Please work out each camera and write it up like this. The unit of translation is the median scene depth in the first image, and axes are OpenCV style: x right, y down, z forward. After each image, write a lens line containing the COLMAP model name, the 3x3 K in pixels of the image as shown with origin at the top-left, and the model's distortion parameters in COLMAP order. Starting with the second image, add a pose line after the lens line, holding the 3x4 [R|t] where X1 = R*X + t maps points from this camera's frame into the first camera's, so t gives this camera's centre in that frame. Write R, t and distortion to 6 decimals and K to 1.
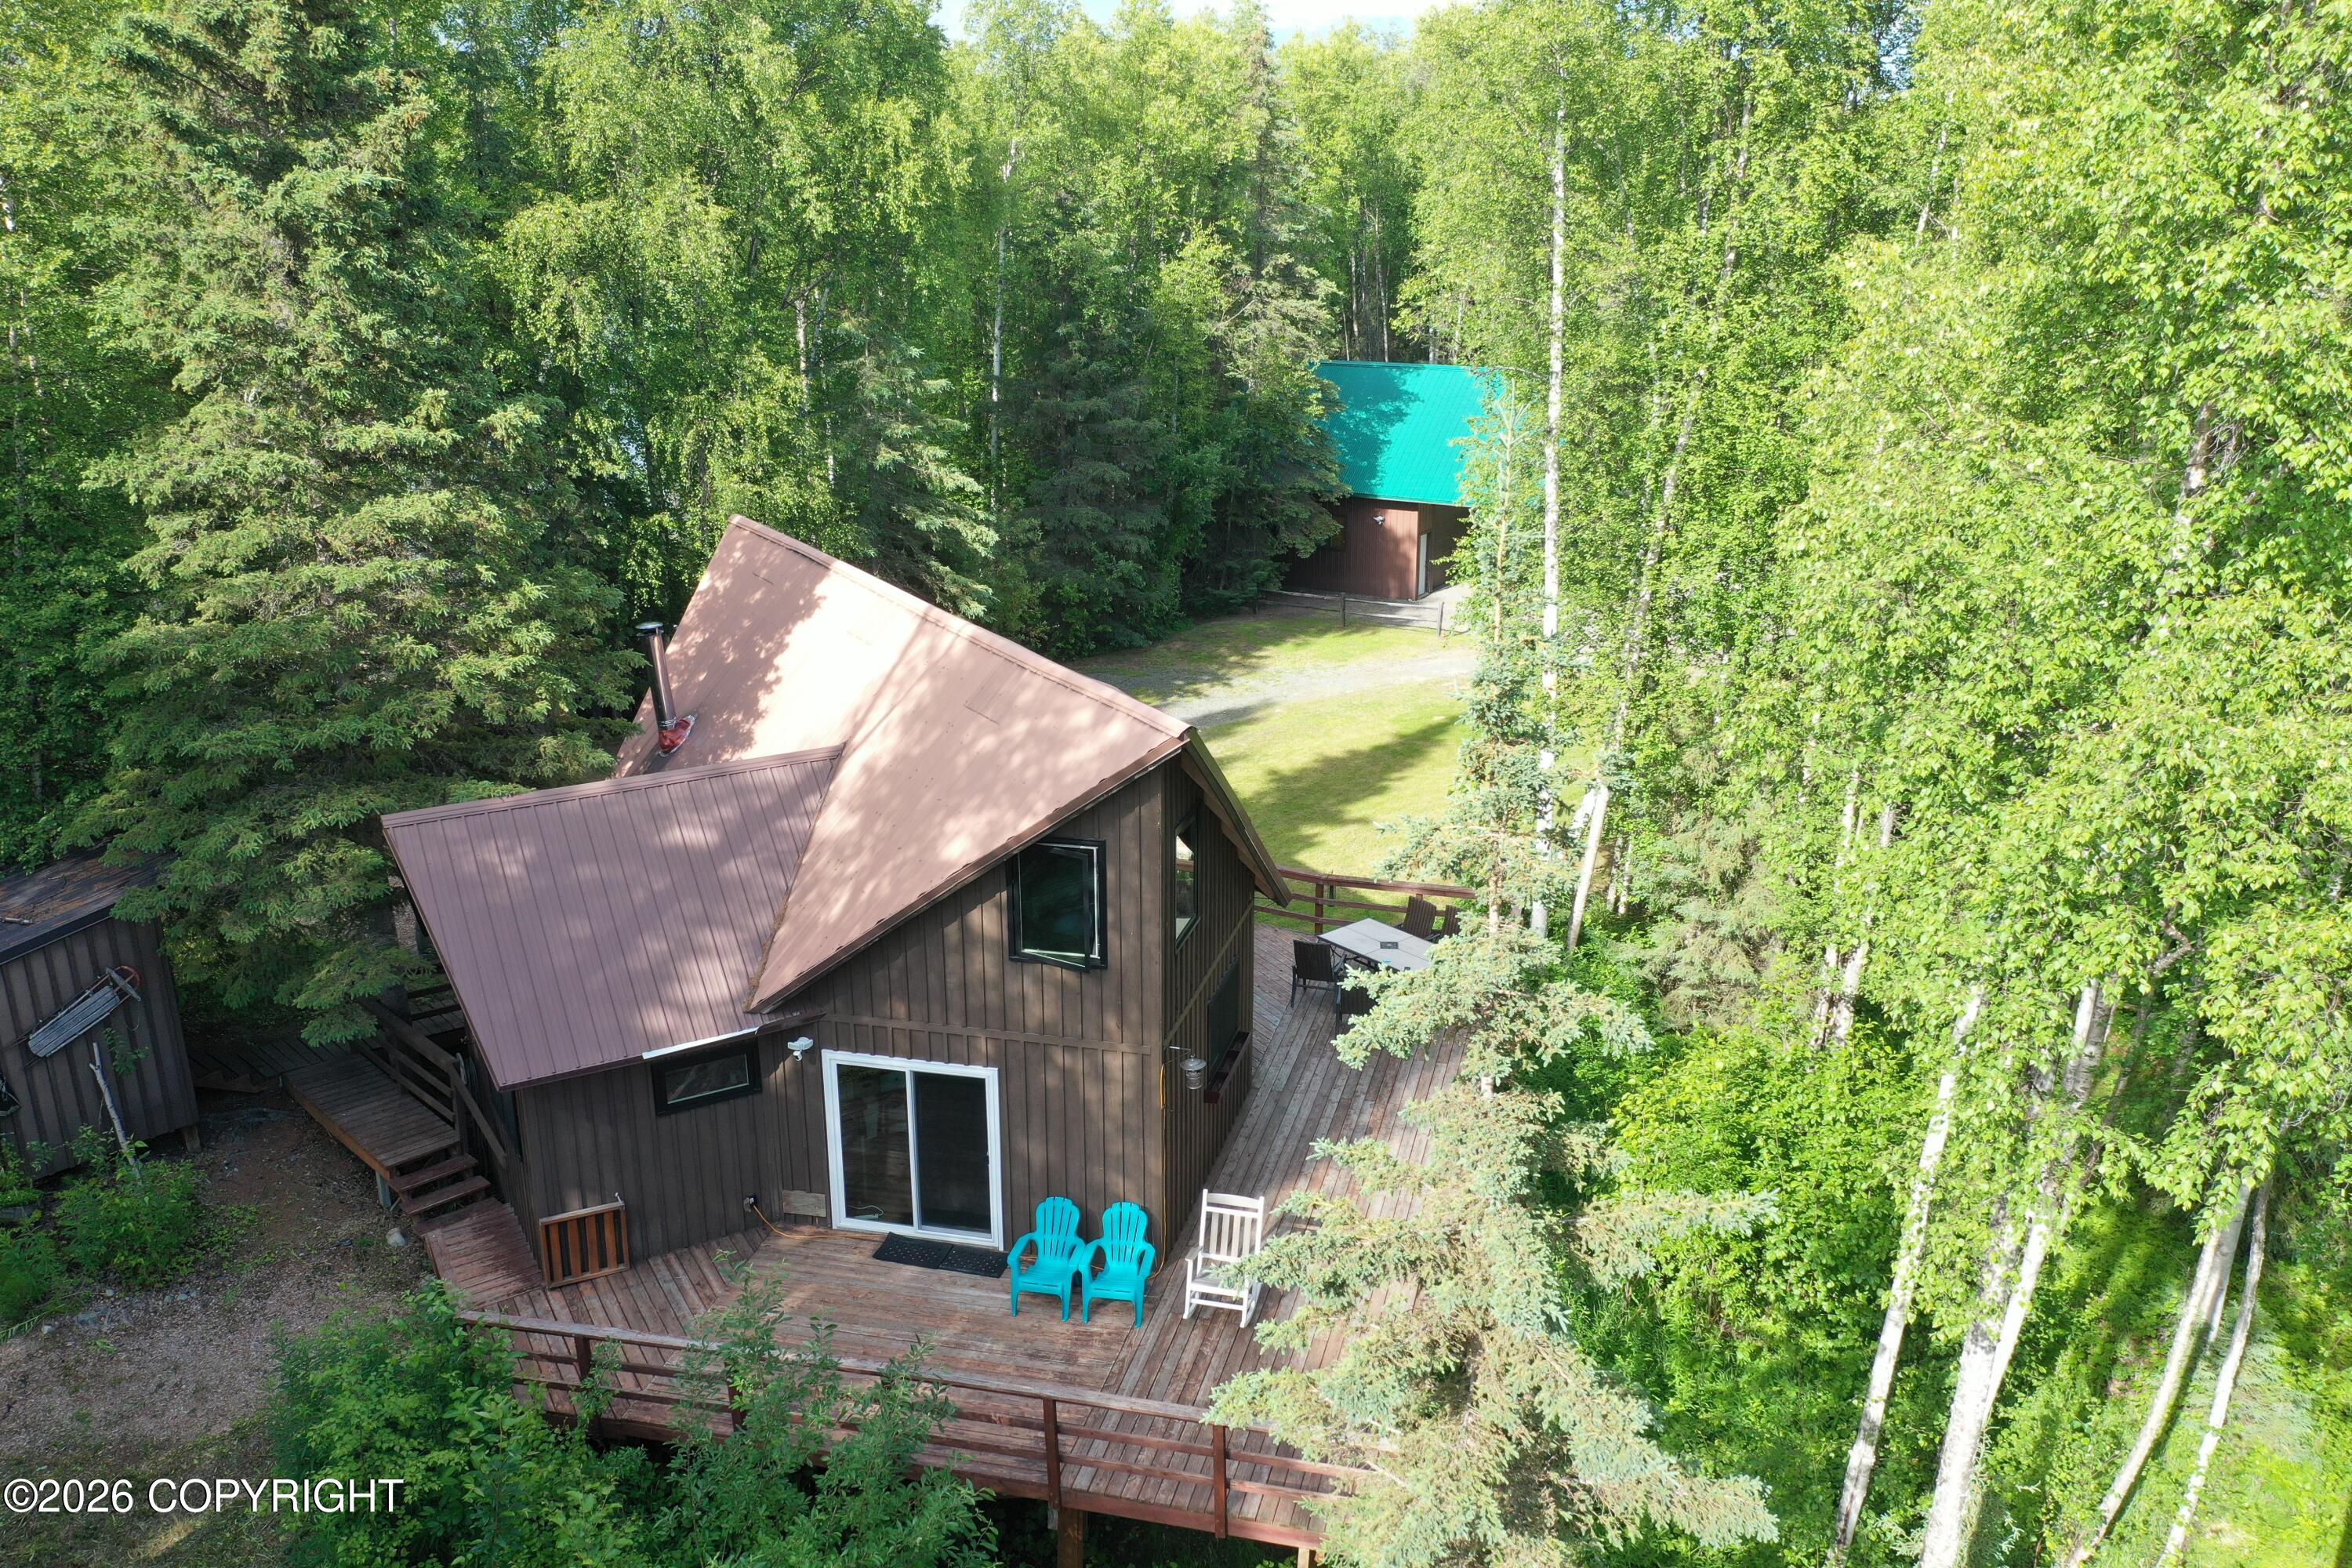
lens RADIAL K [[1899.2, 0, 1175.5], [0, 1899.2, 785.5], [0, 0, 1]] dist [0.001249, -0.015418]
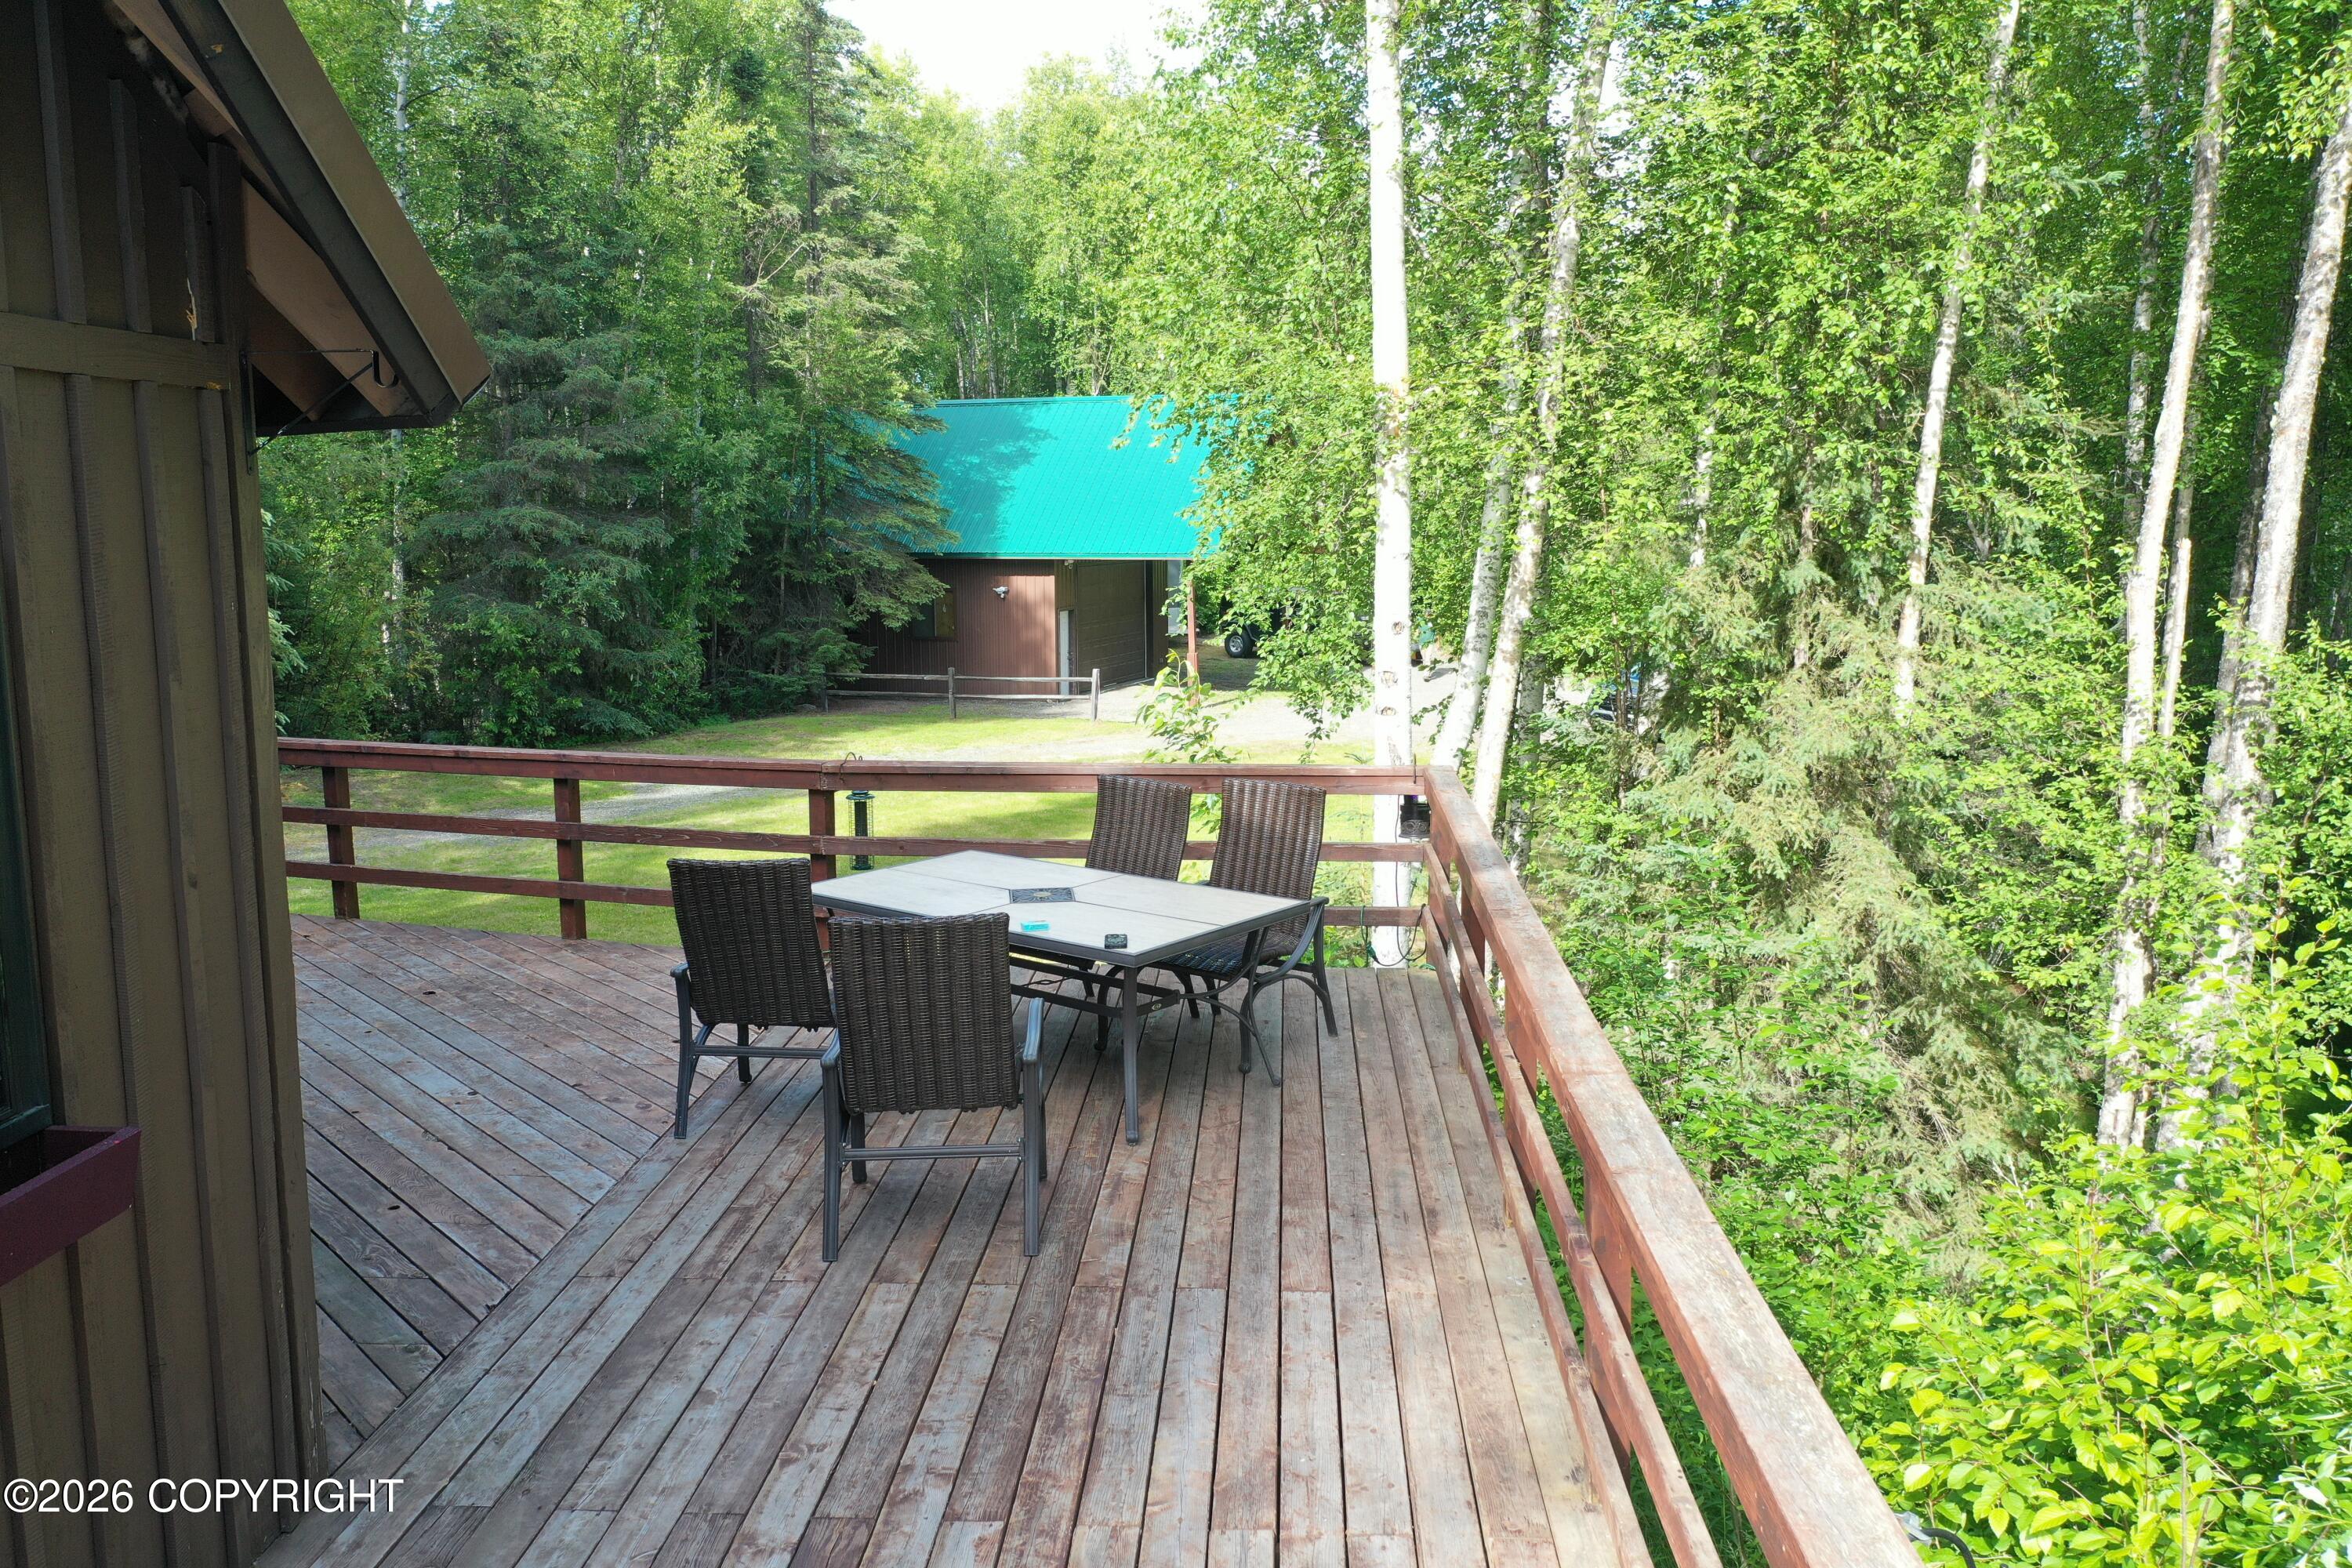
lens RADIAL K [[1899.2, 0, 1180.1], [0, 1899.2, 784.5], [0, 0, 1]] dist [0.001249, -0.015418]
pose [[0.981714, -0.023015, 0.188967, 0.039505], [0.054943, 0.984676, -0.165511, 0.056651], [-0.182262, 0.172867, 0.967935, 0.333126]]
